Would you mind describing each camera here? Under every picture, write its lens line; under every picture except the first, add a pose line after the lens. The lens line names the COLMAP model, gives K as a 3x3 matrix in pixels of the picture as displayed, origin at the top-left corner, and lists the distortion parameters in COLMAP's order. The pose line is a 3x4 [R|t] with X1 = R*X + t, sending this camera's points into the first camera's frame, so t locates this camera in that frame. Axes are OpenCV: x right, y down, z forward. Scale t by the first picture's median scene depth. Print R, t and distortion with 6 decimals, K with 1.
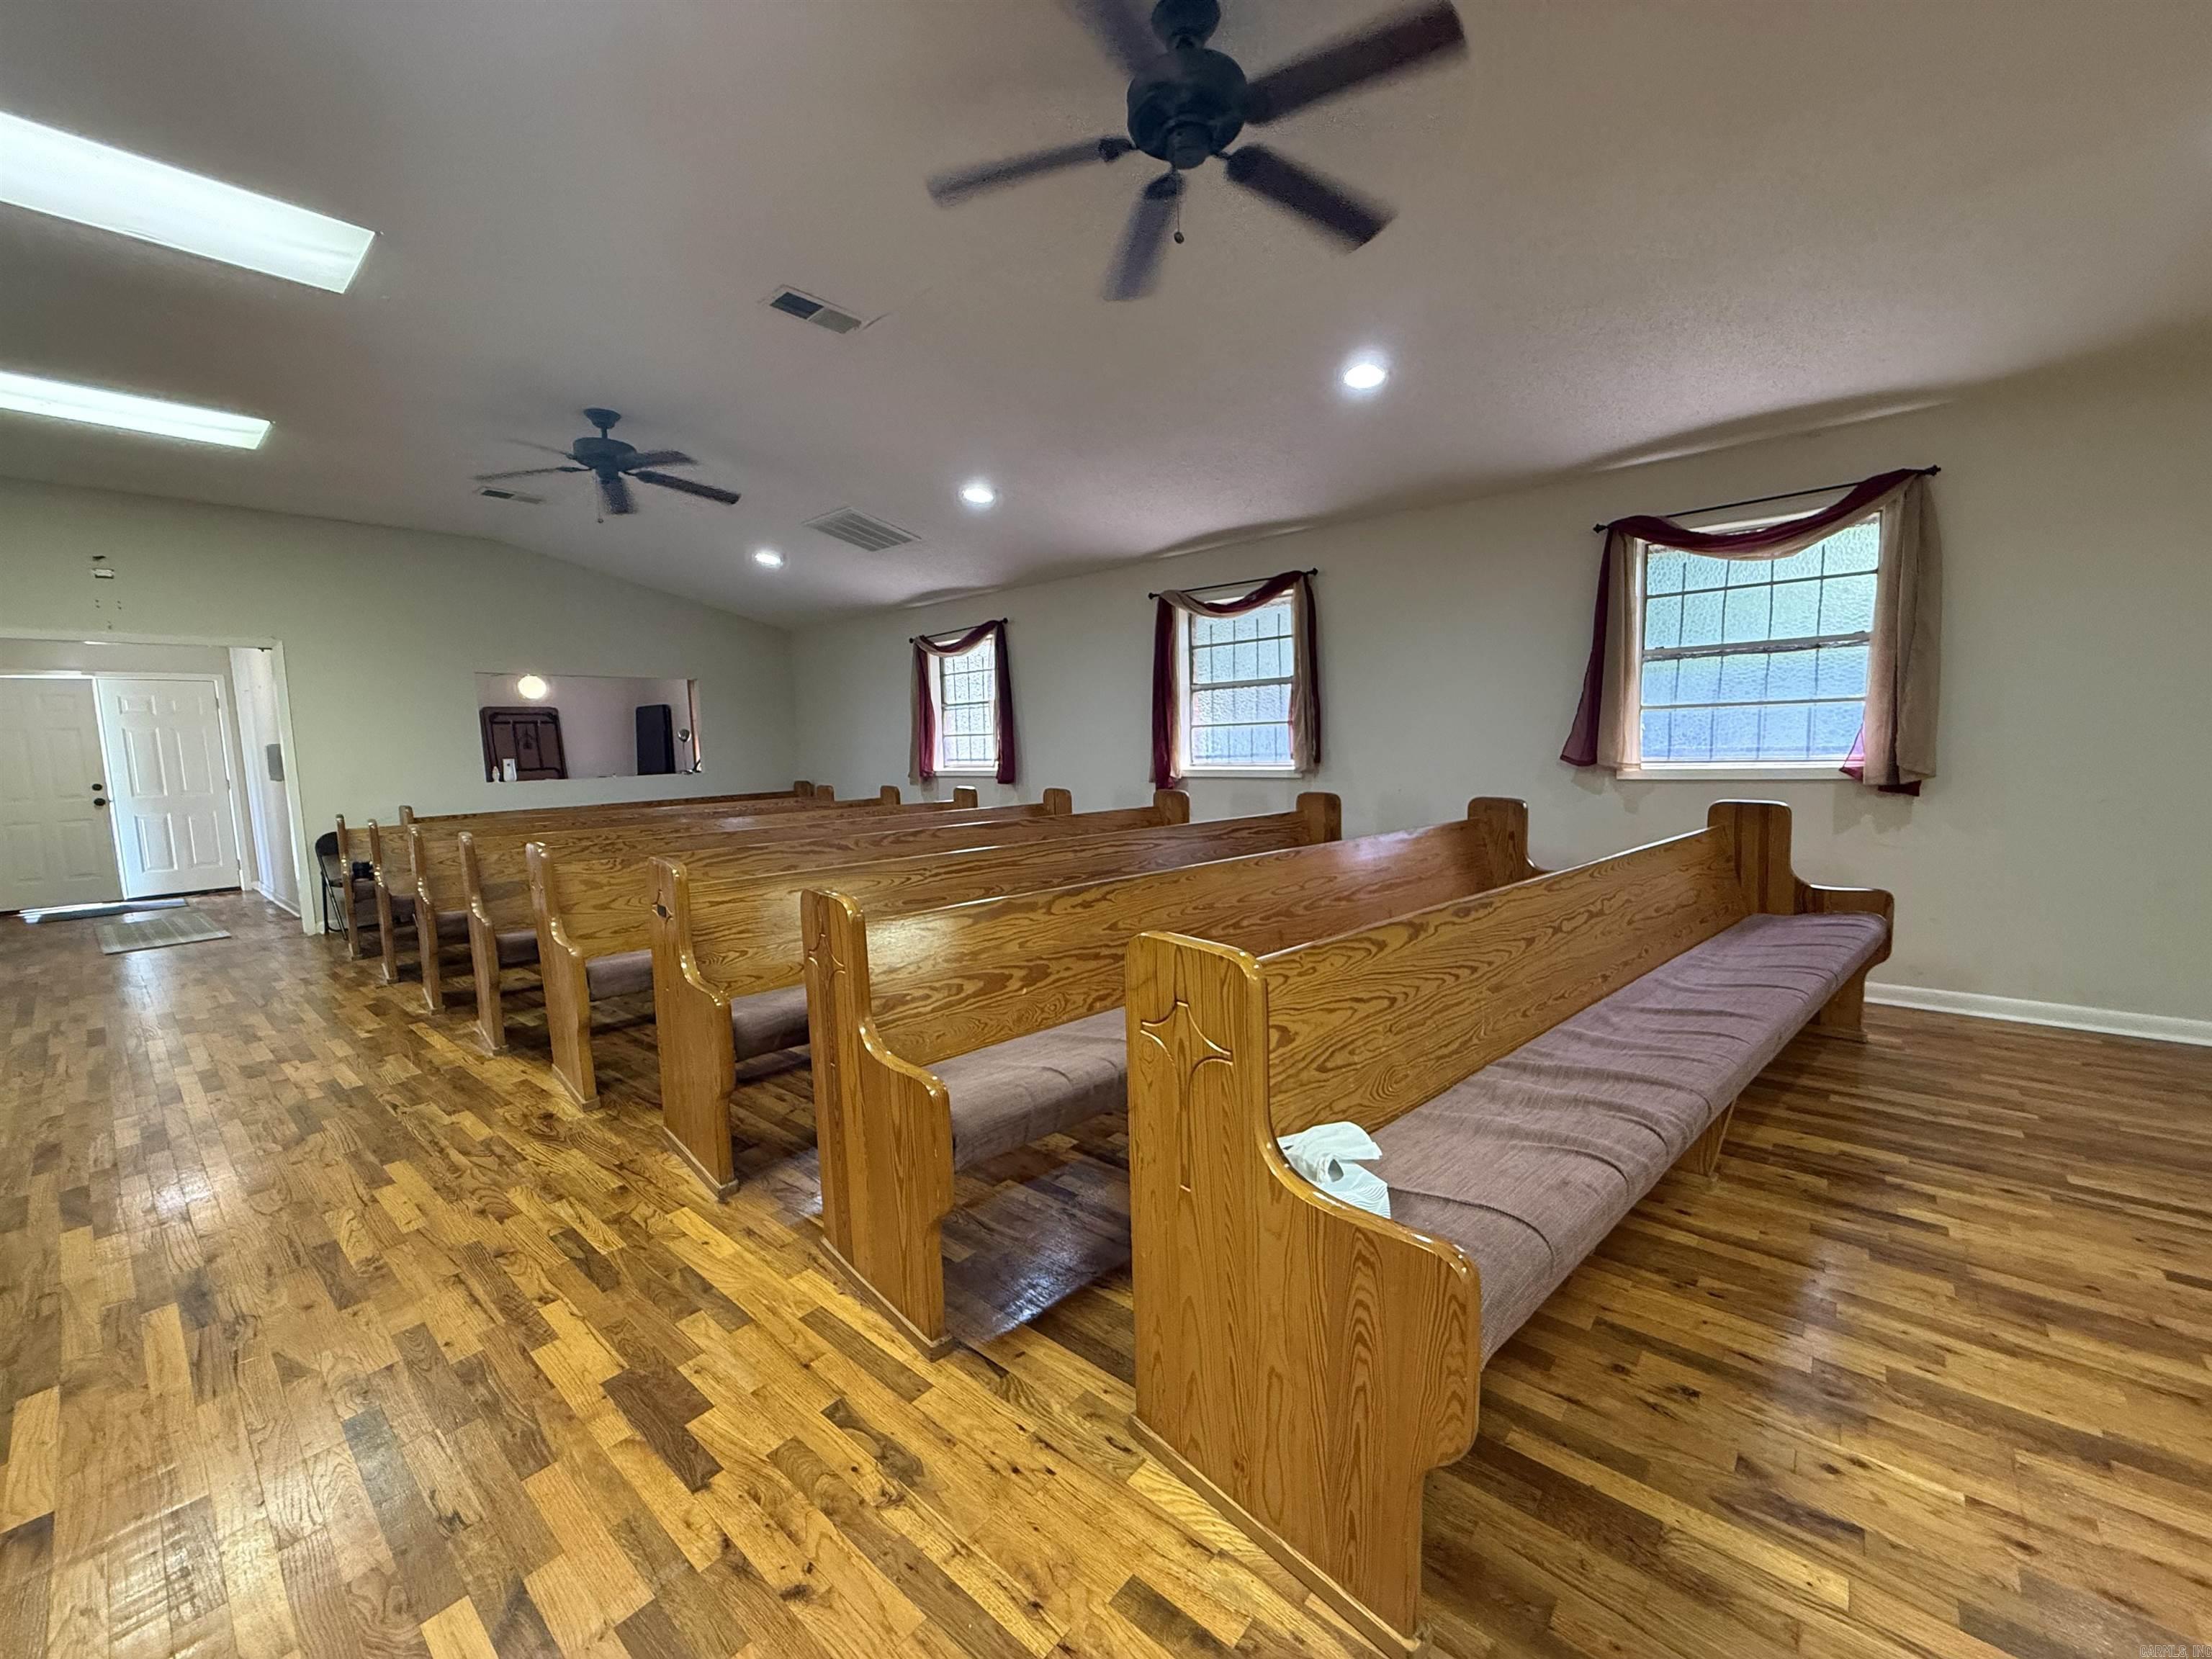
lens RADIAL K [[878.5, 0, 1100.6], [0, 878.5, 831.1], [0, 0, 1]] dist [-0.000257, -0.000097]
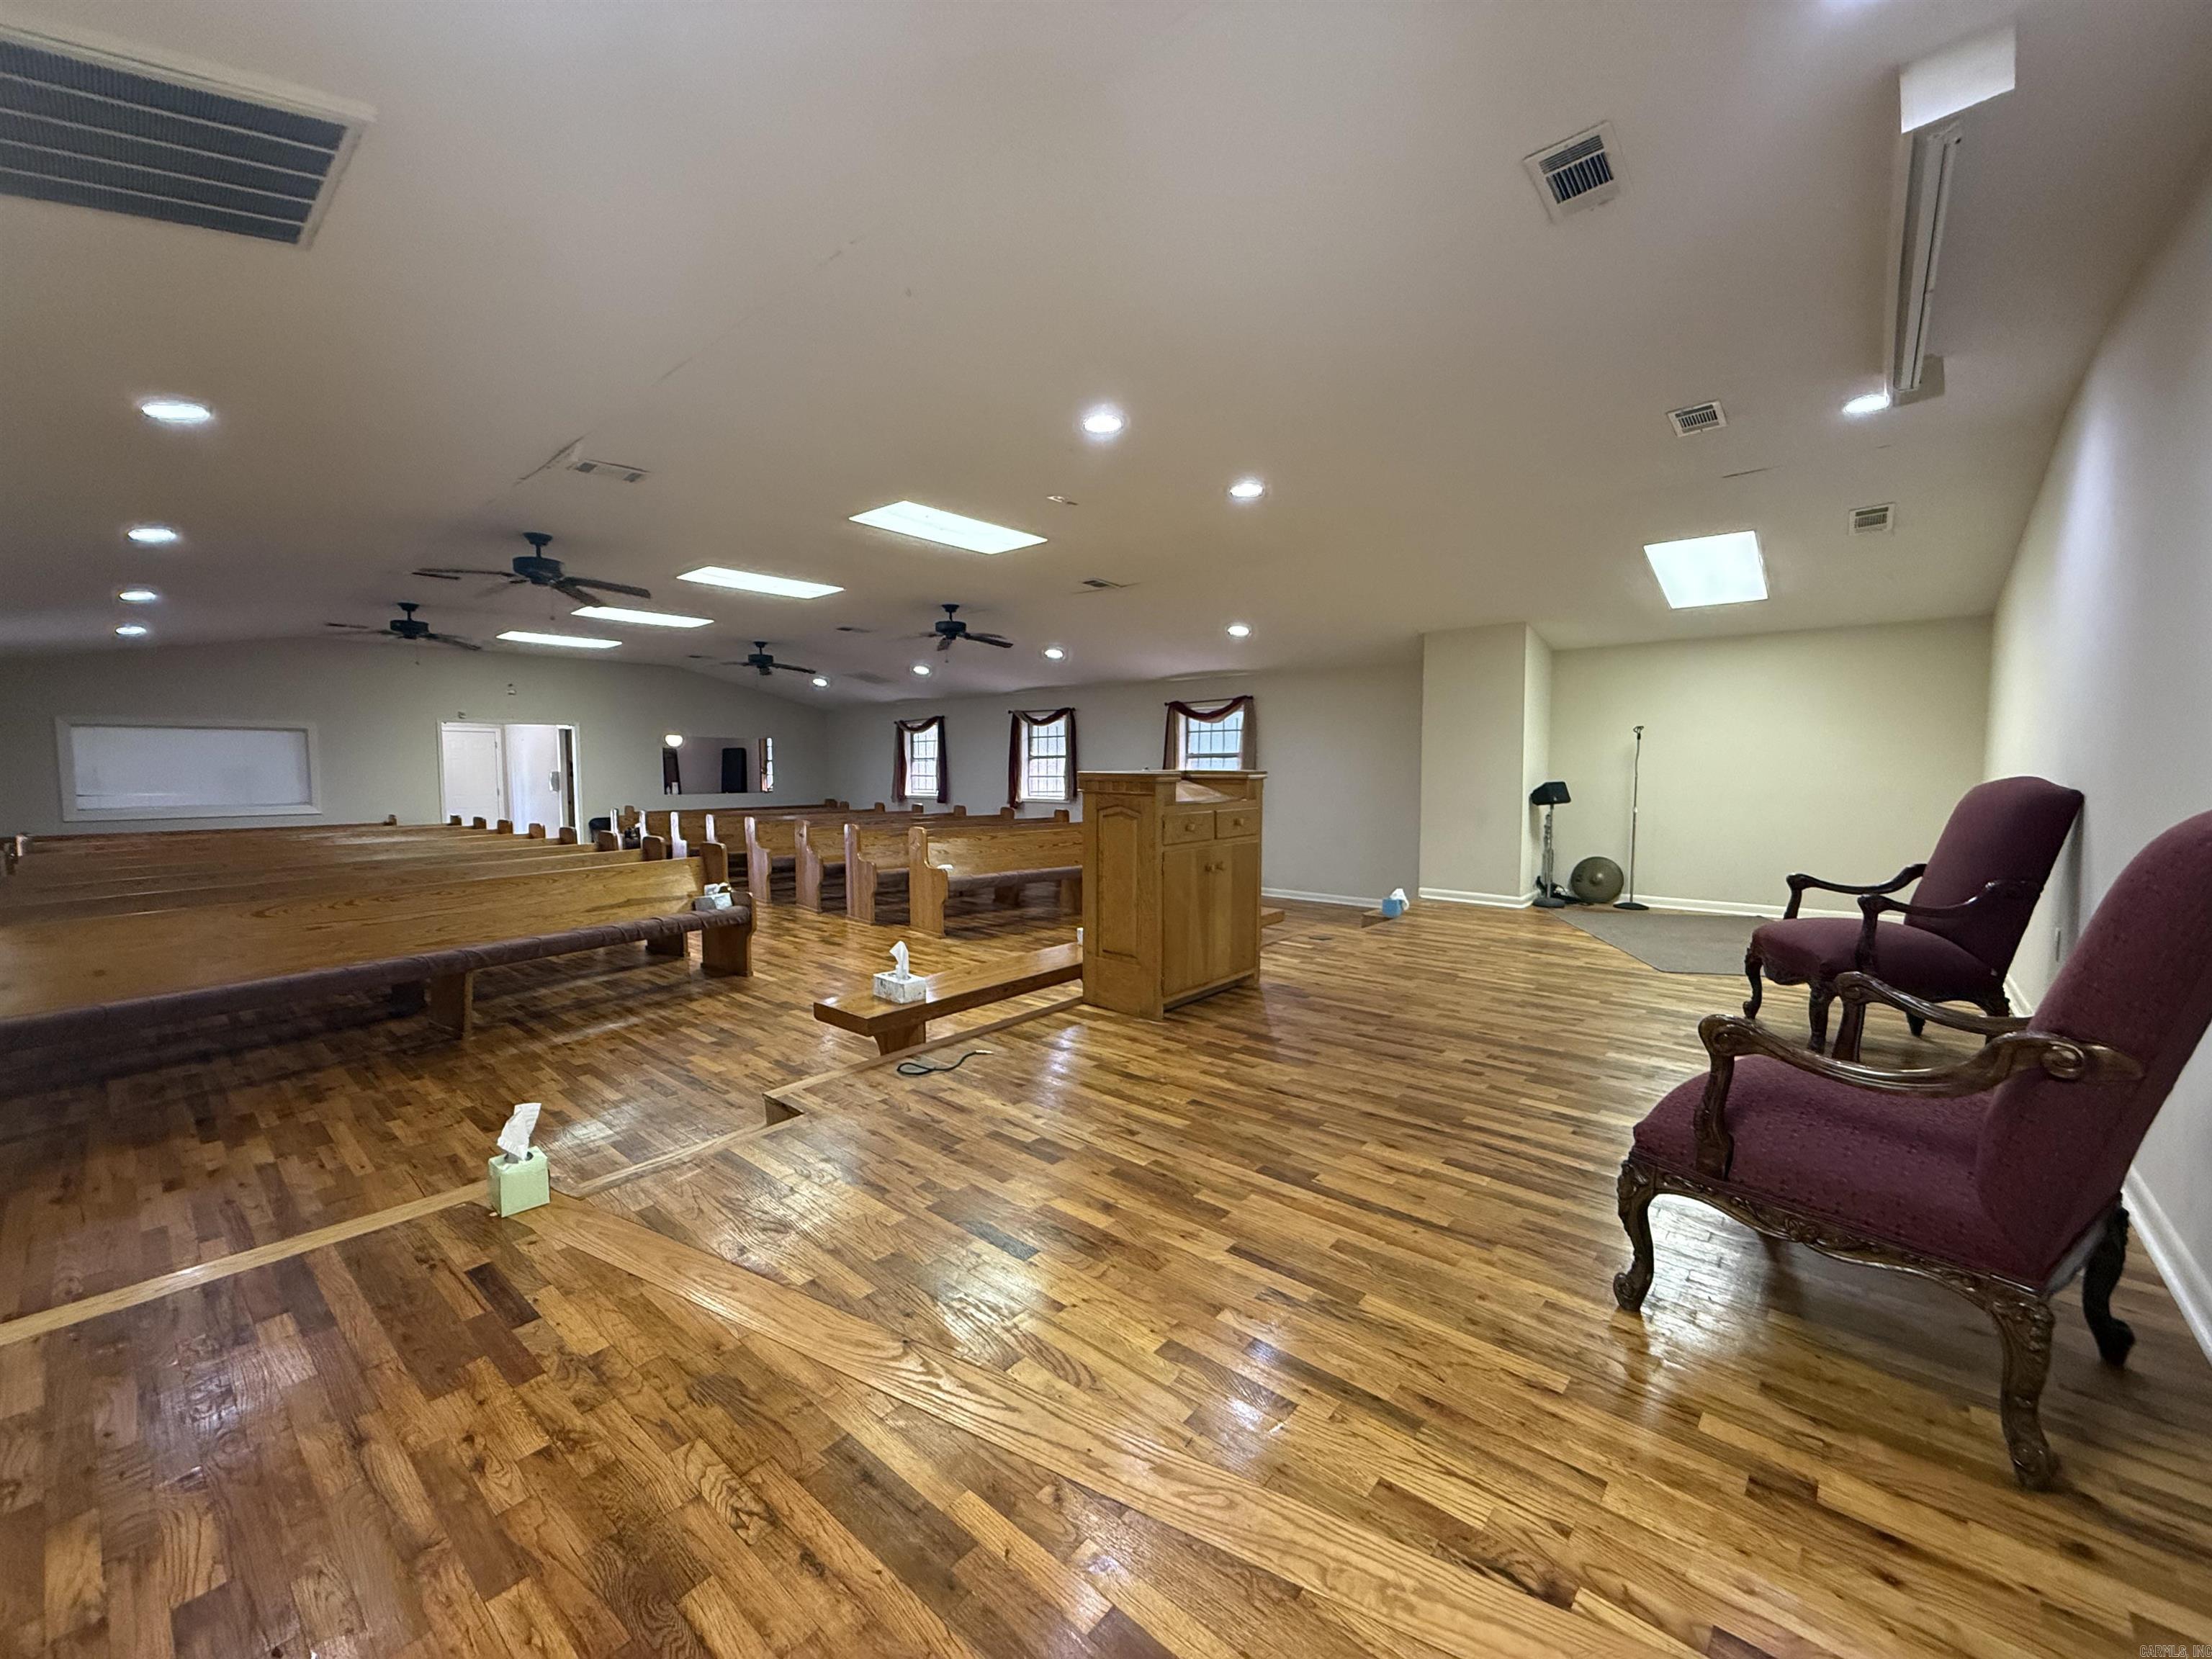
lens RADIAL K [[878.5, 0, 1100.6], [0, 878.5, 831.1], [0, 0, 1]] dist [-0.000257, -0.000097]
pose [[0.999600, 0.026111, -0.010824, 0.236437], [-0.026433, 0.999177, -0.030752, 0.051066], [0.010012, 0.031026, 0.999468, -0.813410]]
